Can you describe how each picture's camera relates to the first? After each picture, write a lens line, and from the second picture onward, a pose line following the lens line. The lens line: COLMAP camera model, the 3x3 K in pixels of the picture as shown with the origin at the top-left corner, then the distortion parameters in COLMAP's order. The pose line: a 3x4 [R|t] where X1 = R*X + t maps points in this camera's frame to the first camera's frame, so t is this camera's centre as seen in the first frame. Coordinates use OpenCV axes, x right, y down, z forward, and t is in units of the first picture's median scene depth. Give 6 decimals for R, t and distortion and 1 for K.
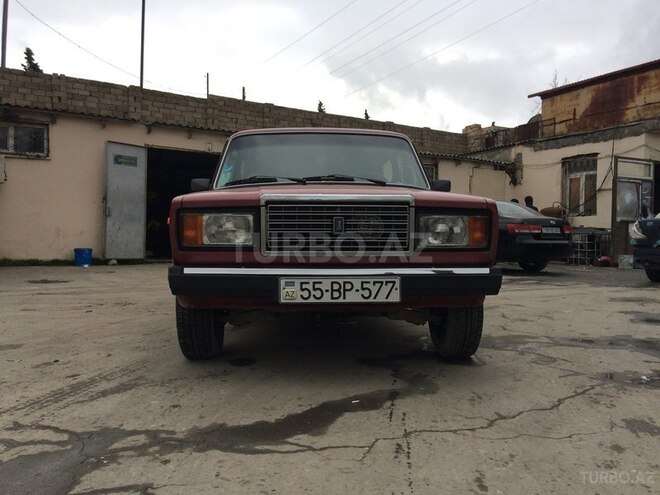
lens RADIAL K [[550.7, 0, 330.0], [0, 550.7, 247.5], [0, 0, 1]] dist [0.095415, -0.137138]
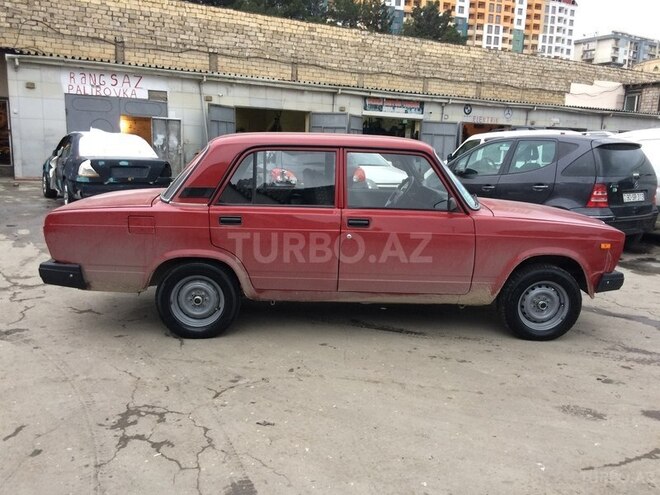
lens RADIAL K [[550.7, 0, 330.0], [0, 550.7, 247.5], [0, 0, 1]] dist [0.095415, -0.137138]
pose [[0.002396, -0.192441, 0.981306, -1.461204], [-0.017831, 0.981144, 0.192453, -0.264556], [-0.999838, -0.017958, -0.001080, 1.436821]]
